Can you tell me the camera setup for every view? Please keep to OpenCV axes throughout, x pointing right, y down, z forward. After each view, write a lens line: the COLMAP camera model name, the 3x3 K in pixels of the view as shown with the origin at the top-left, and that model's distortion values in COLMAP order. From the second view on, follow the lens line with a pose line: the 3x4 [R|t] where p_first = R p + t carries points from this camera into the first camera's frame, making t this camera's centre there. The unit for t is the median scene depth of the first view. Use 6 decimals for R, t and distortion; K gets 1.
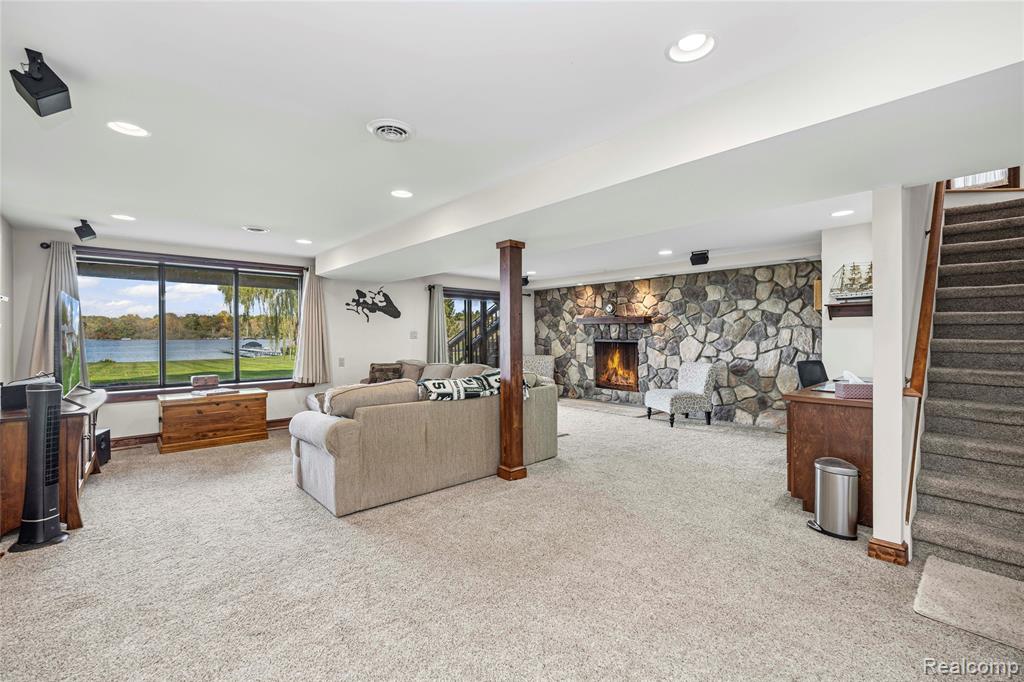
lens RADIAL K [[435.9, 0, 512.0], [0, 435.9, 341.0], [0, 0, 1]] dist [0.001411, 0.000032]
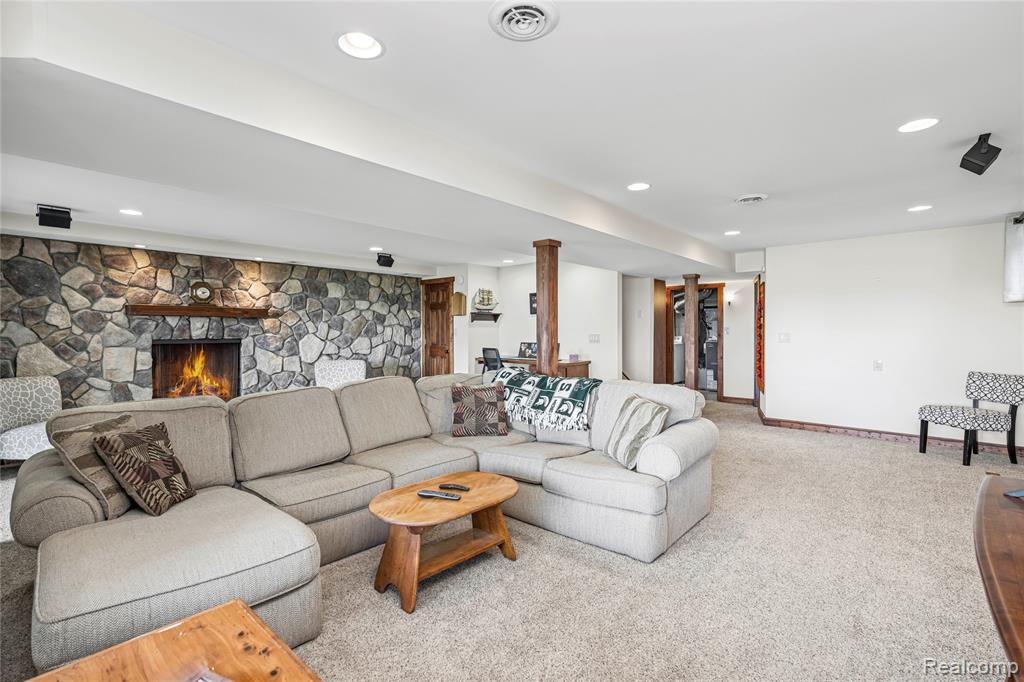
lens RADIAL K [[464.1, 0, 513.4], [0, 464.1, 332.5], [0, 0, 1]] dist [-0.002297, -0.000770]
pose [[-0.115717, -0.000444, 0.993282, -0.590023], [0.018996, 0.999816, 0.002660, -0.007674], [-0.993101, 0.019177, -0.115687, 0.656307]]
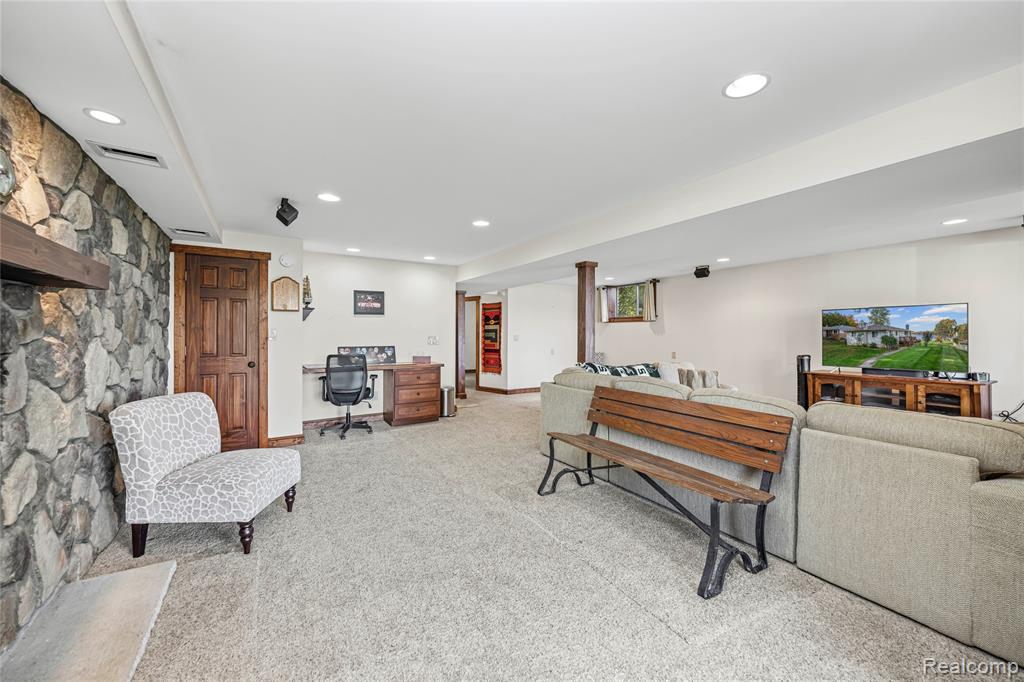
lens RADIAL K [[385.0, 0, 513.8], [0, 385.0, 322.6], [0, 0, 1]] dist [0.002036, -0.004869]
pose [[-0.986048, 0.006218, 0.166344, 0.008001], [0.004004, 0.999899, -0.013643, -0.016312], [-0.166412, -0.012787, -0.985973, 1.202873]]
